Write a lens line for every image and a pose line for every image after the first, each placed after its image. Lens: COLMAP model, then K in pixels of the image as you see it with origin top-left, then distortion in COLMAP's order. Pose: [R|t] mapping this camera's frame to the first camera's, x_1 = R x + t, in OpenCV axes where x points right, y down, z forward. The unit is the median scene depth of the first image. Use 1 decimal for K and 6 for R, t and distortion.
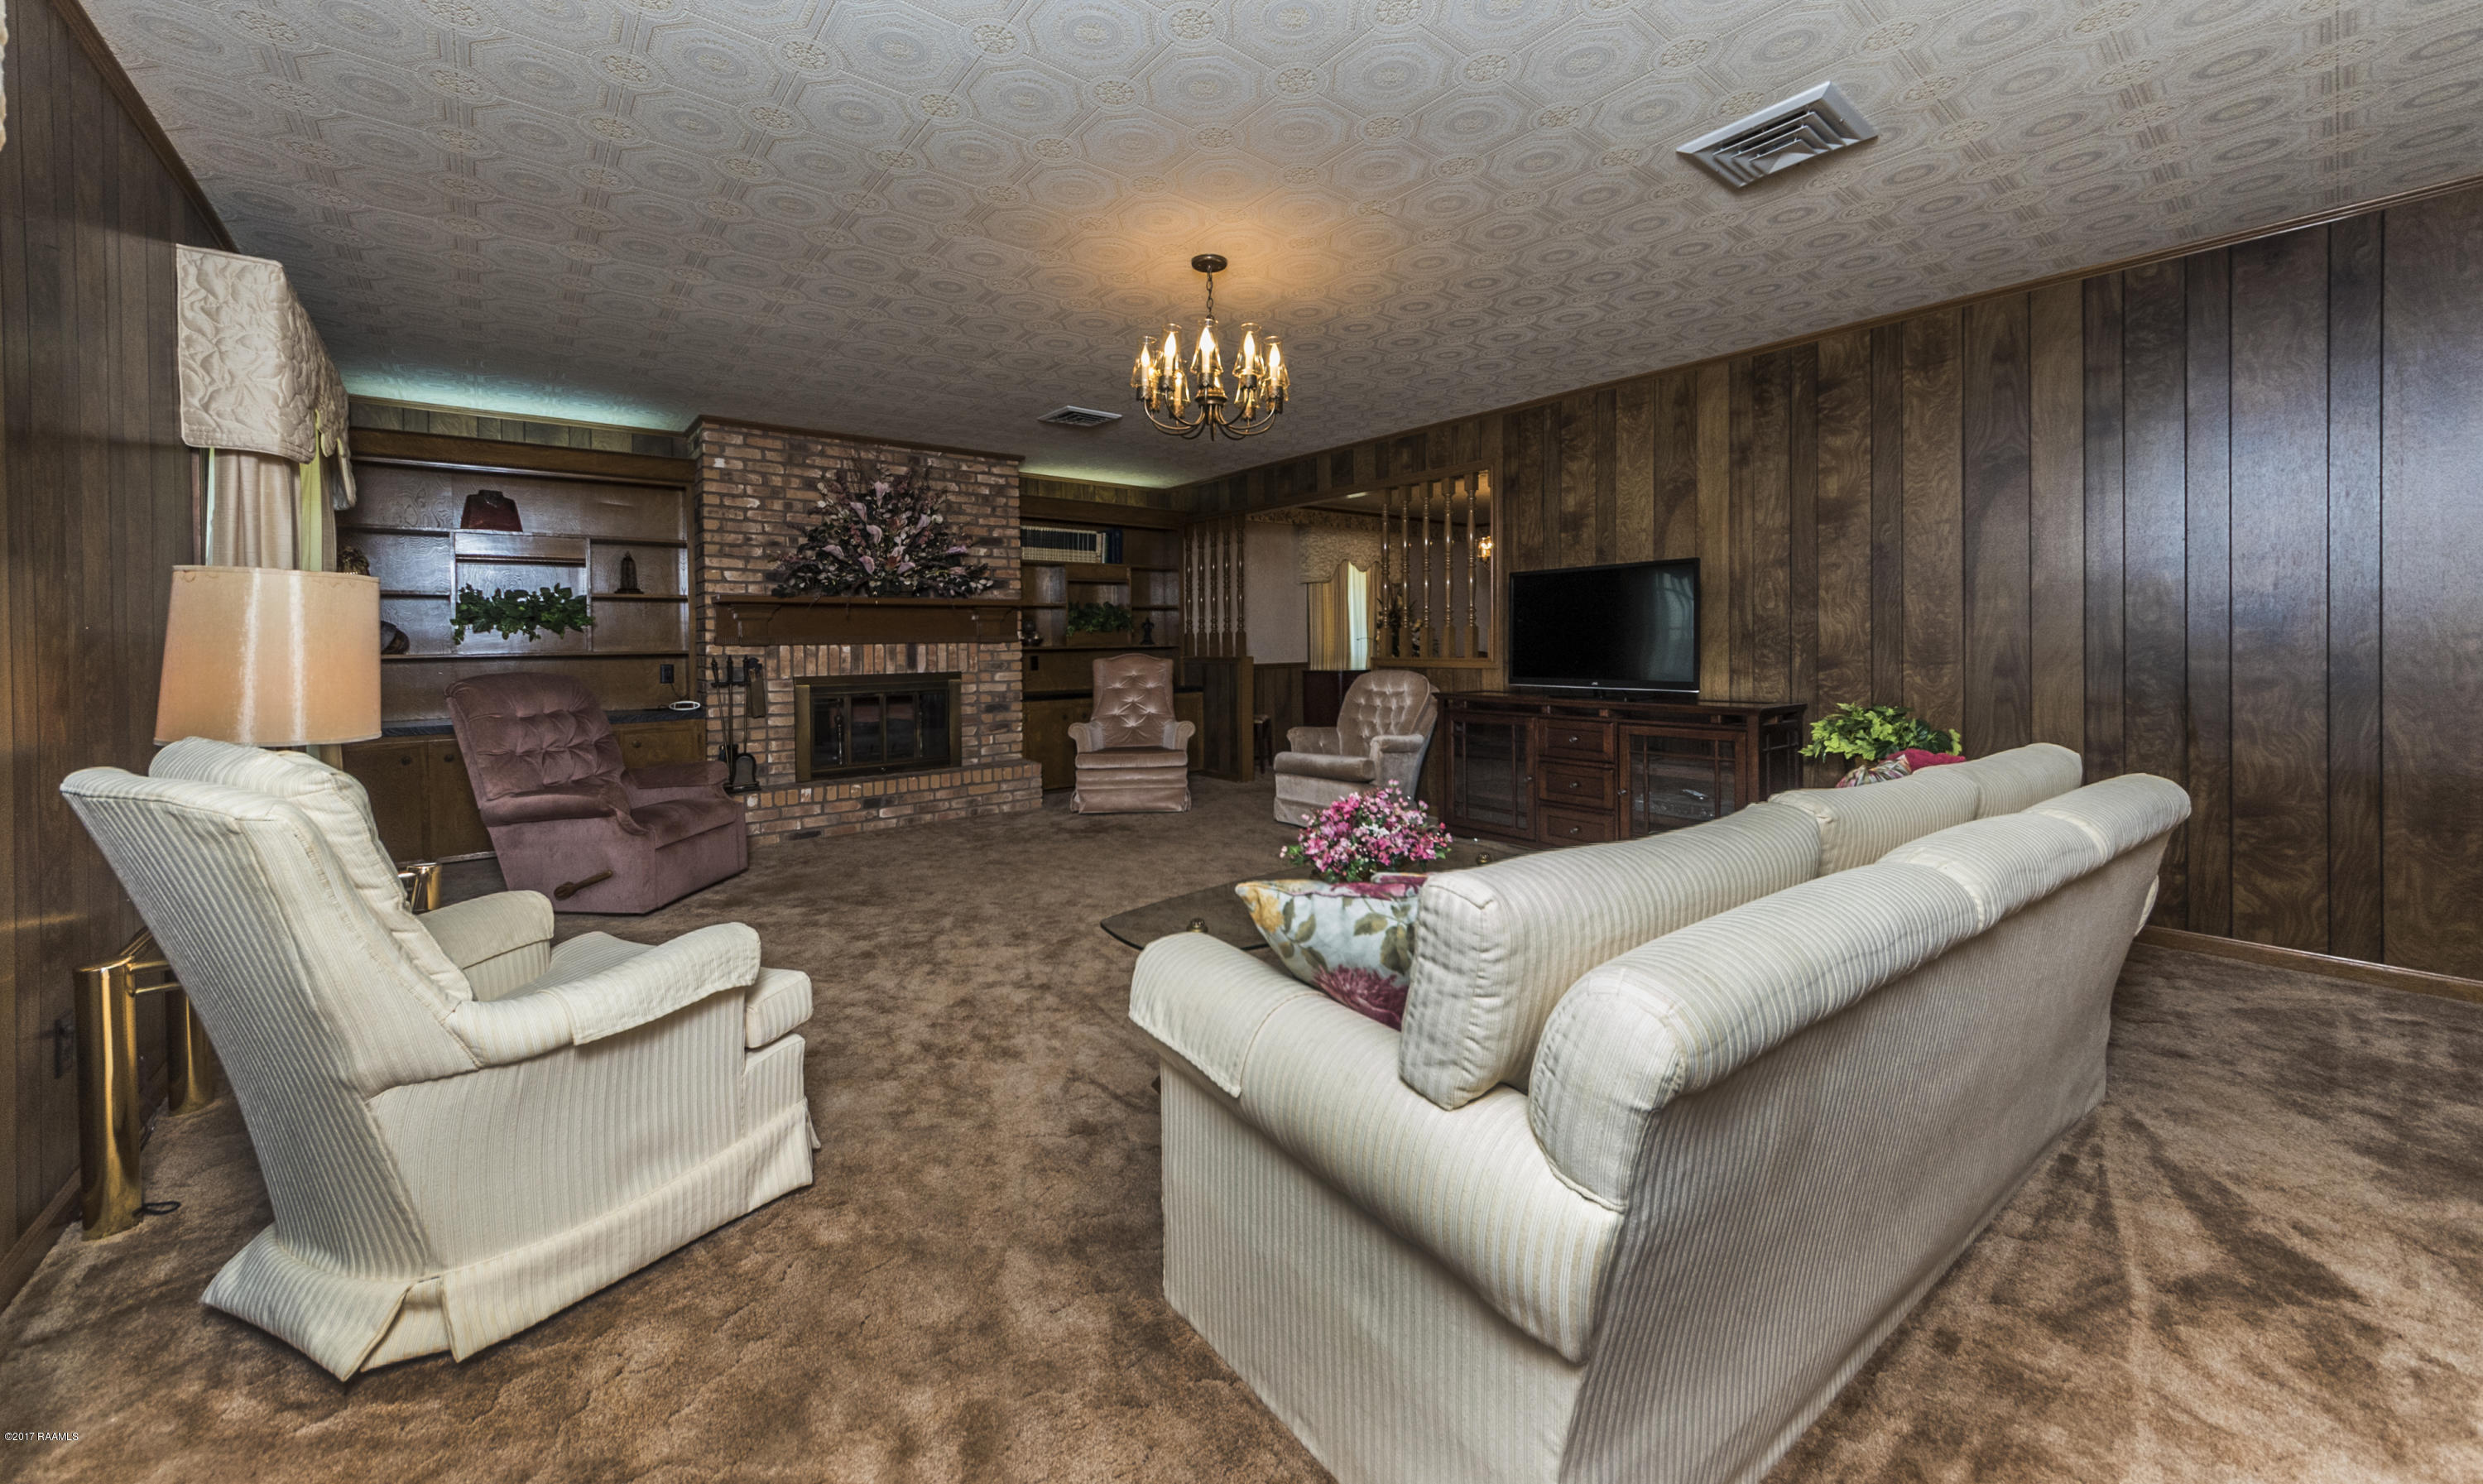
lens RADIAL K [[950.5, 0, 1255.0], [0, 950.5, 659.5], [0, 0, 1]] dist [-0.002412, 0.000002]
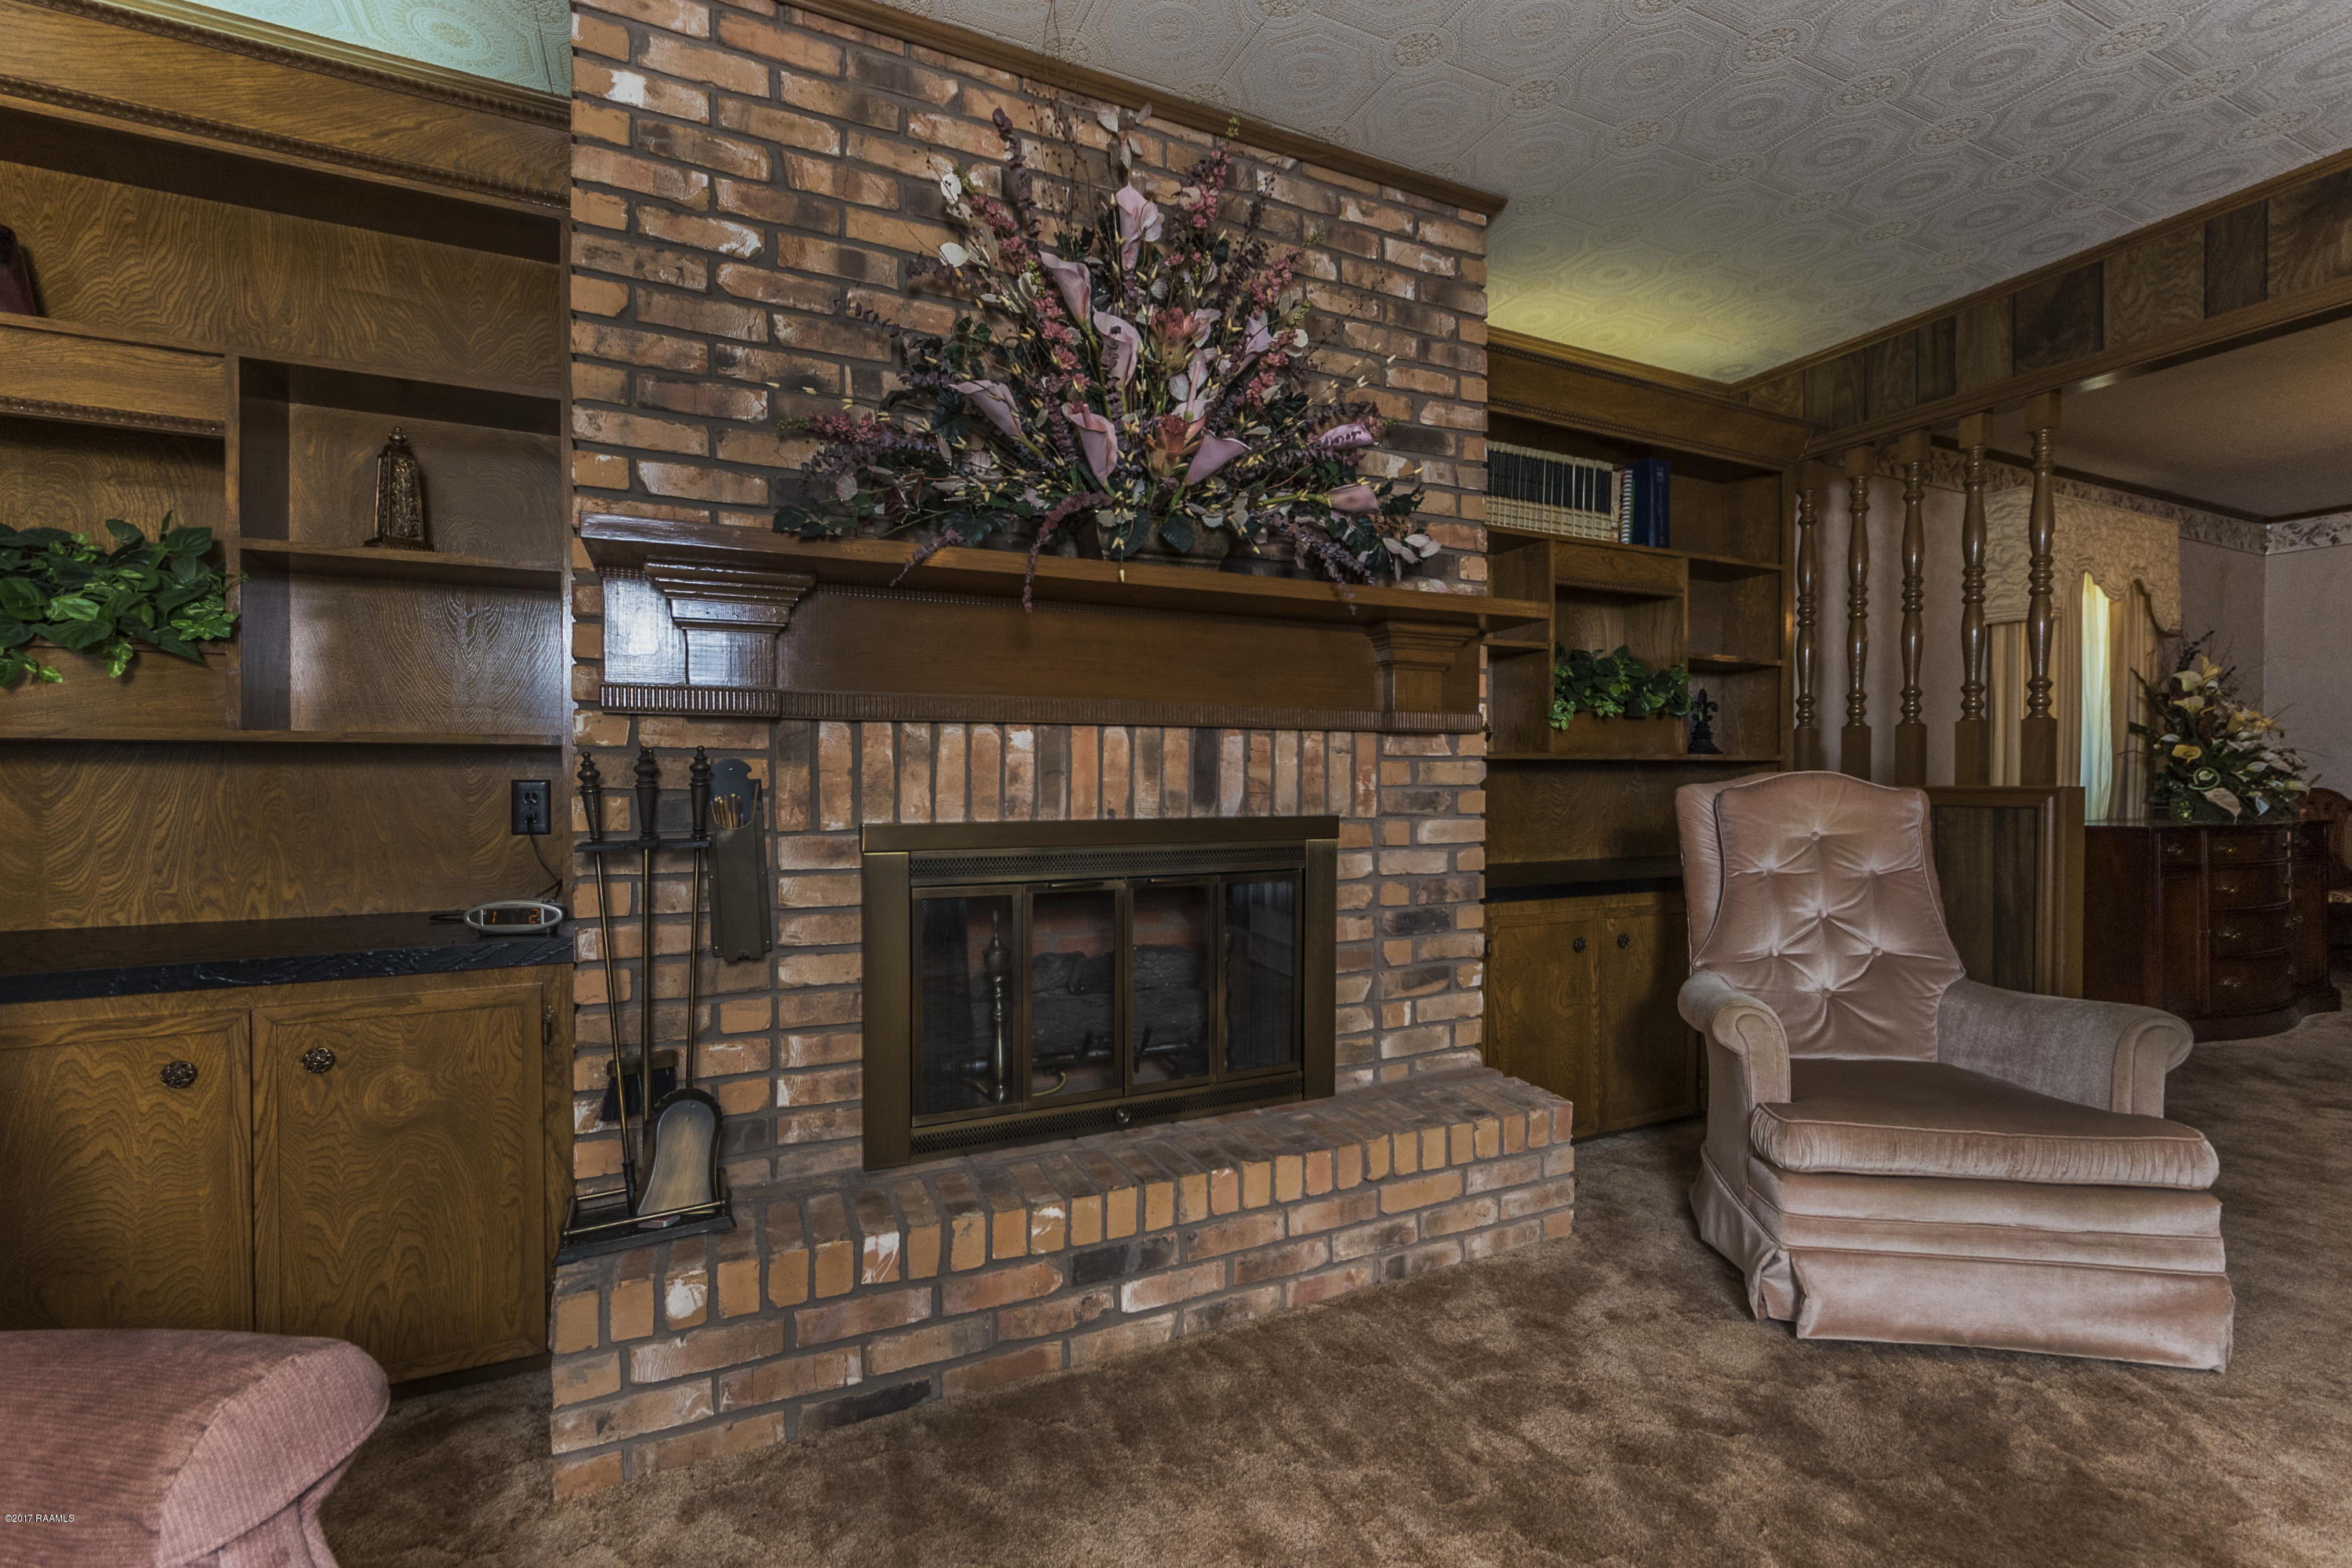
lens RADIAL K [[953.4, 0, 1175.6], [0, 953.4, 791.0], [0, 0, 1]] dist [0.001052, 0.000051]
pose [[0.975033, 0.011476, -0.221765, -0.311111], [-0.013964, 0.999856, -0.009657, 0.008802], [0.221622, 0.012513, 0.975052, 0.705750]]
